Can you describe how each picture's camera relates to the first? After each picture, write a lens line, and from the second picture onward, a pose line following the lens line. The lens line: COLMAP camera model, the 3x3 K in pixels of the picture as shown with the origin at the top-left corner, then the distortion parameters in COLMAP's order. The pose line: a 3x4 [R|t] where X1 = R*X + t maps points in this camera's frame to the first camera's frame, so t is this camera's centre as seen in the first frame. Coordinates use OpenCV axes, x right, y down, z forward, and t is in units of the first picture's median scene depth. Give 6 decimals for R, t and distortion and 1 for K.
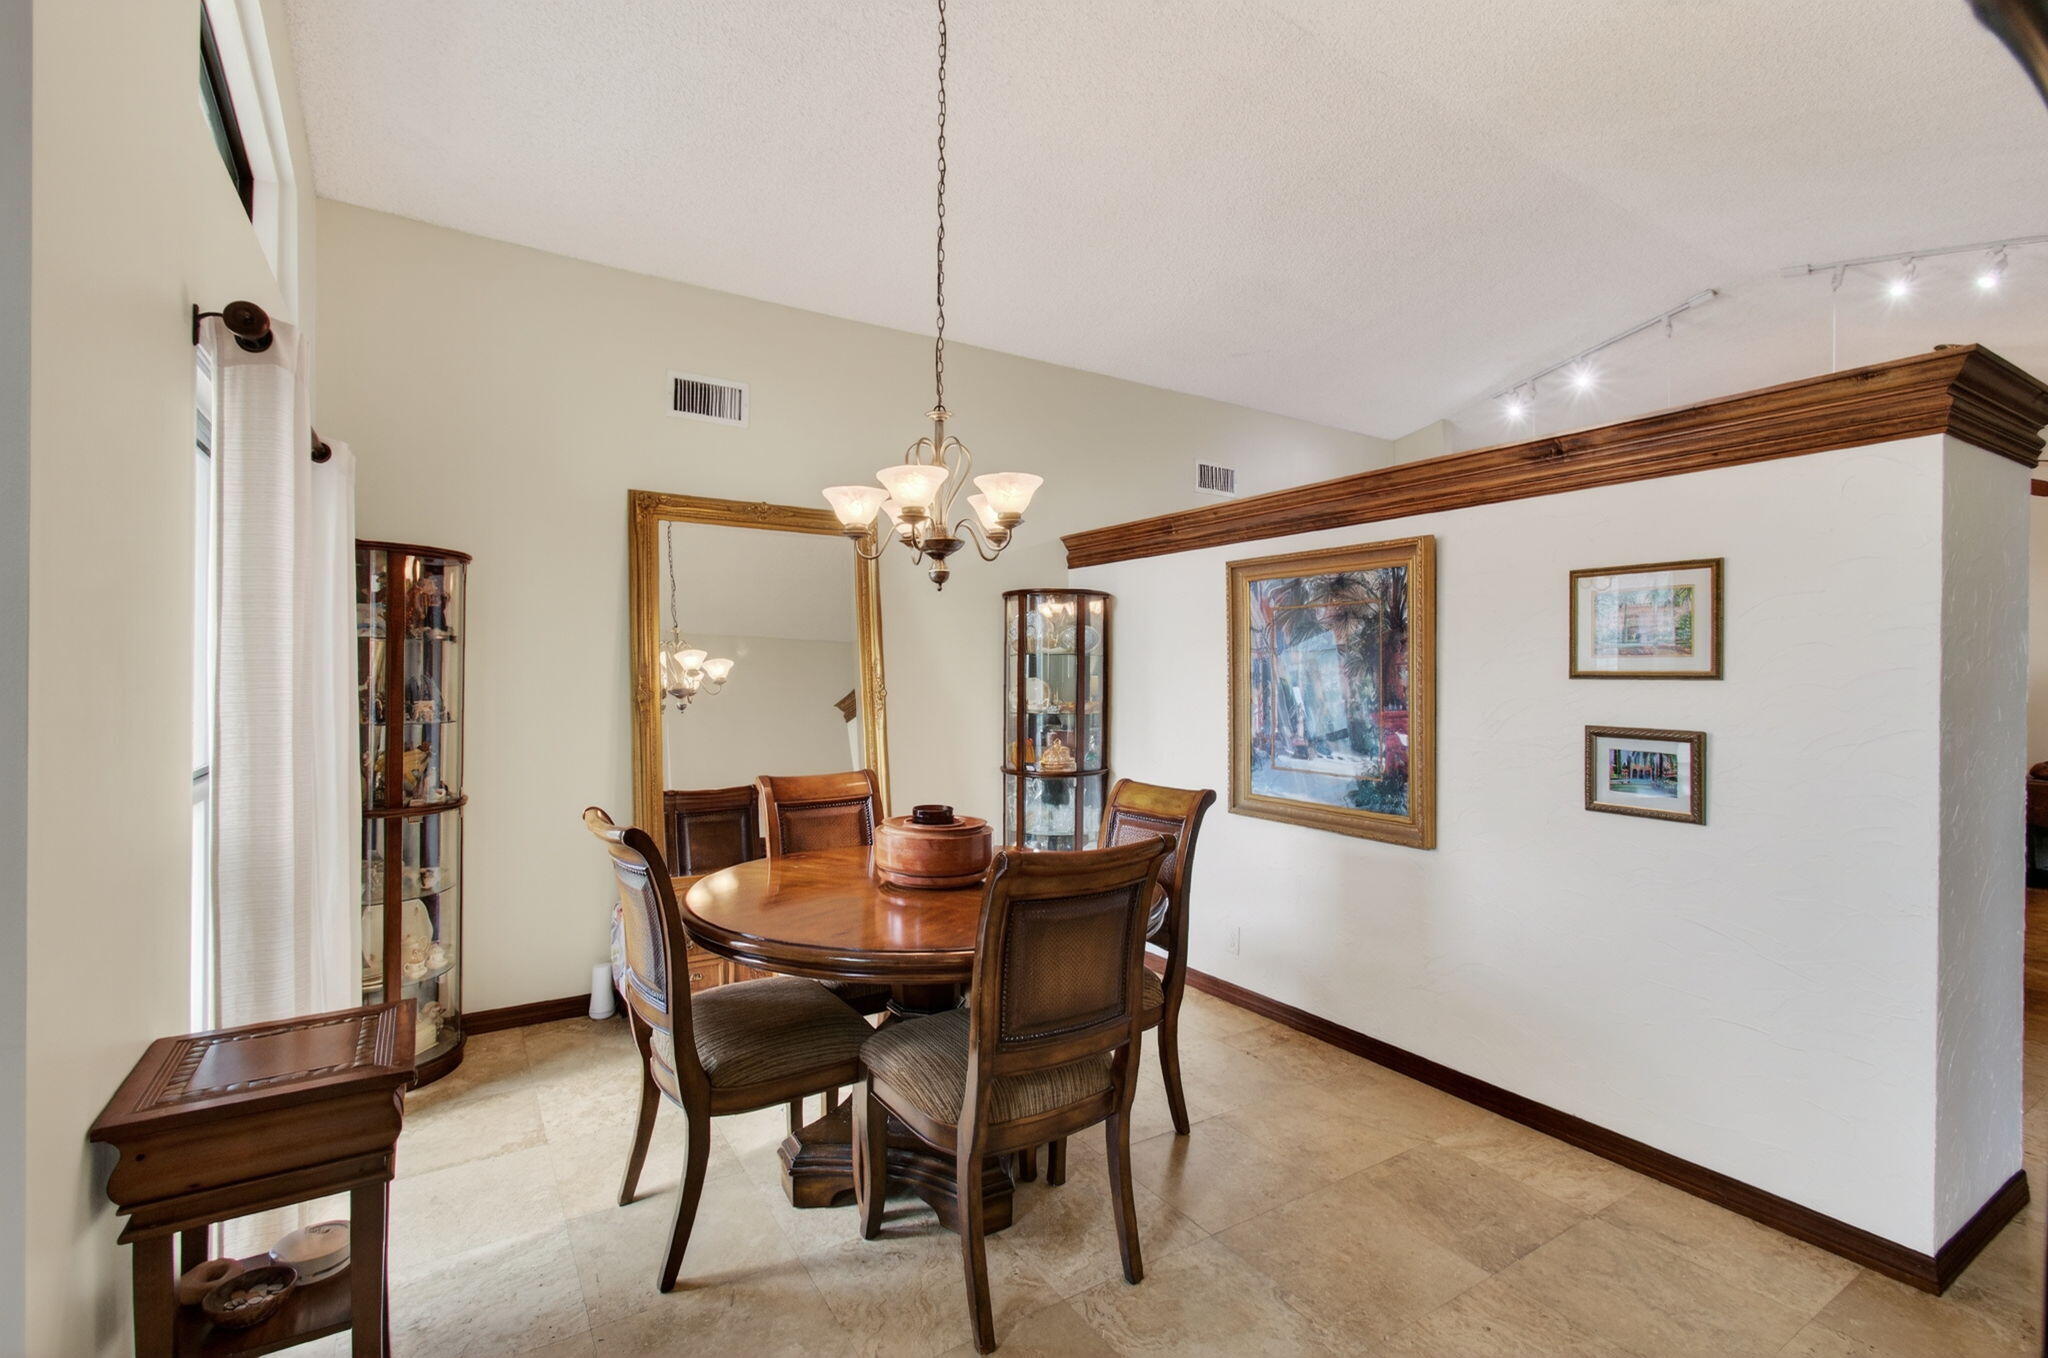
lens RADIAL K [[939.9, 0, 1028.6], [0, 939.9, 668.8], [0, 0, 1]] dist [-0.003806, 0.006795]
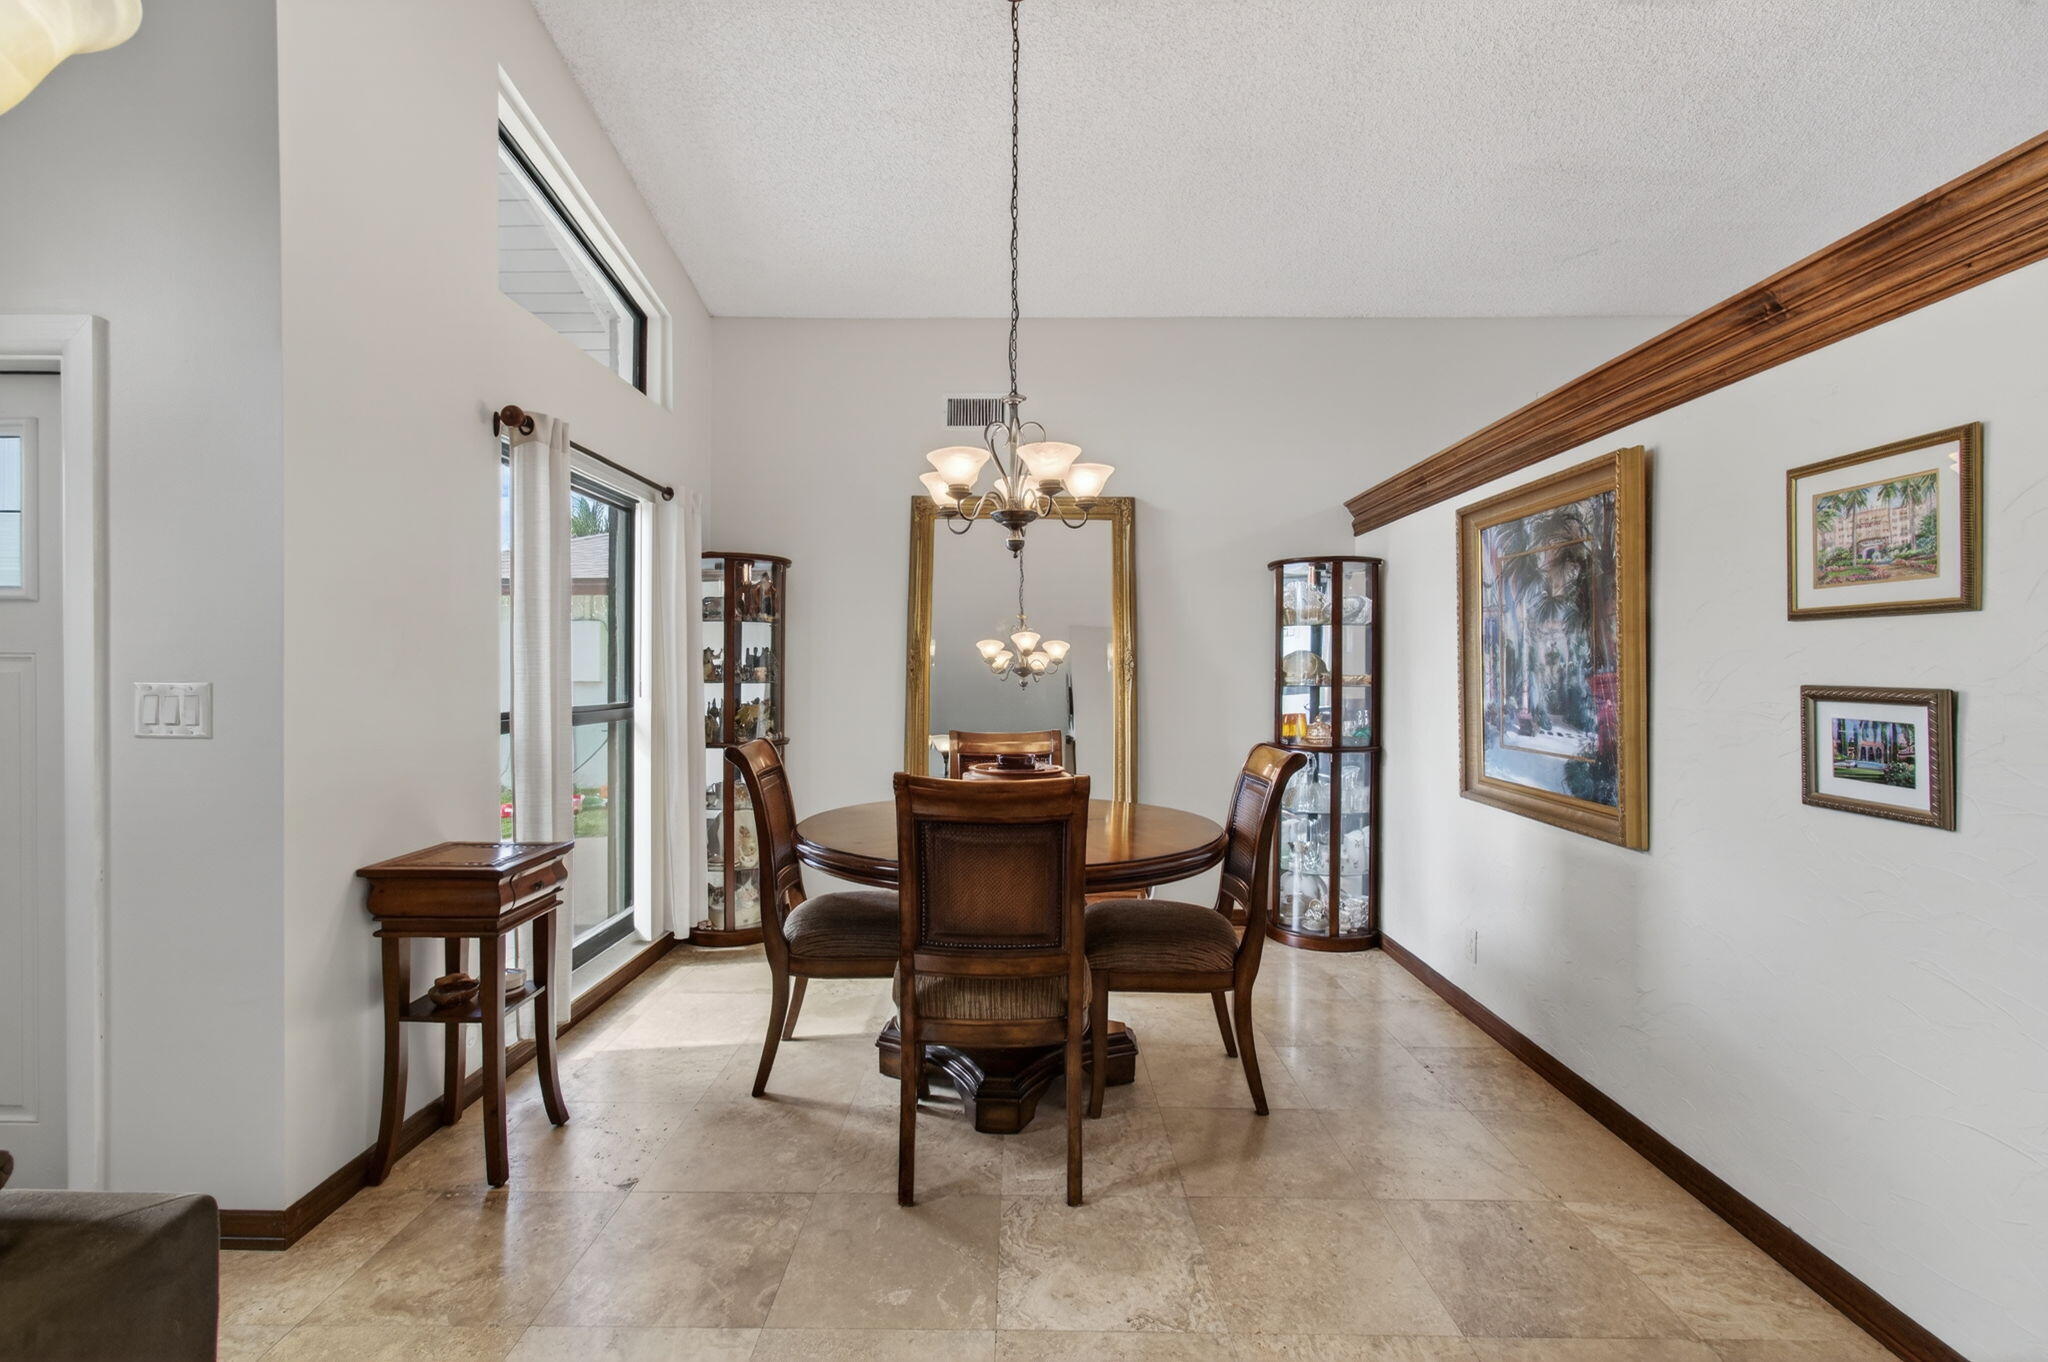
lens RADIAL K [[939.9, 0, 1037.7], [0, 939.9, 674.3], [0, 0, 1]] dist [-0.003806, 0.006795]
pose [[0.834458, -0.003488, -0.551060, 0.461847], [0.007019, 0.999966, 0.004300, 0.041274], [0.551026, -0.007456, 0.834454, 0.078070]]
